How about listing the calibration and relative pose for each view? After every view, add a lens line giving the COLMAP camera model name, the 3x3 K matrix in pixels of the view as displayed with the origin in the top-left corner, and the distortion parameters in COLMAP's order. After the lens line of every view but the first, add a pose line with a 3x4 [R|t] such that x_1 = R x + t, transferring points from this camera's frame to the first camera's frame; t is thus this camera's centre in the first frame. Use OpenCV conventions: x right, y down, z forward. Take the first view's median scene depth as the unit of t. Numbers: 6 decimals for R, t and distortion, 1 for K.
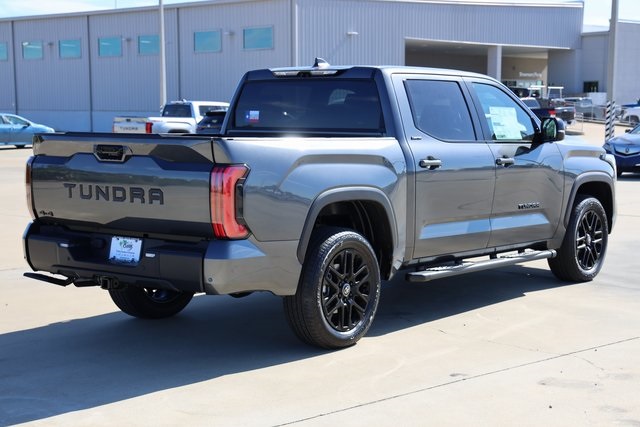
lens RADIAL K [[1153.7, 0, 320.0], [0, 1153.7, 213.5], [0, 0, 1]] dist [-0.028368, -0.009737]
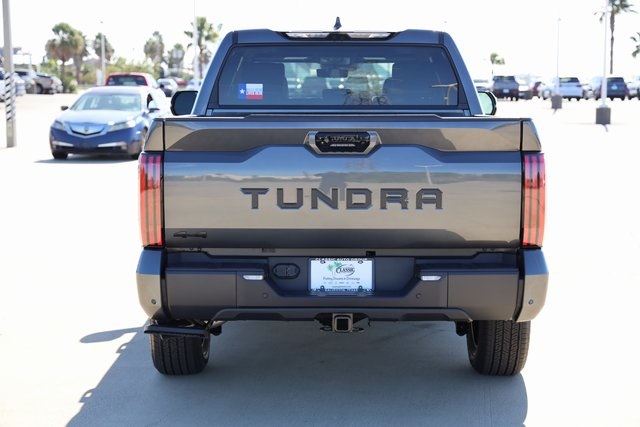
lens RADIAL K [[1285.6, 0, 320.0], [0, 1285.6, 213.5], [0, 0, 1]] dist [0.082755, 0.298727]
pose [[0.797073, -0.060847, 0.600810, -0.664614], [0.054754, 0.998095, 0.028442, -0.031256], [-0.601396, 0.010227, 0.798886, 0.364298]]
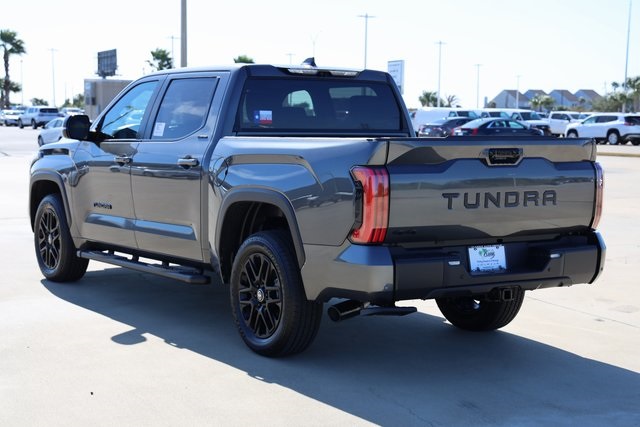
lens RADIAL K [[1111.8, 0, 320.0], [0, 1111.8, 213.5], [0, 0, 1]] dist [-0.024356, -0.051508]
pose [[0.345451, -0.076384, 0.935323, -1.072250], [0.071498, 0.995927, 0.054926, -0.065756], [-0.935709, 0.047900, 0.349506, 0.810946]]
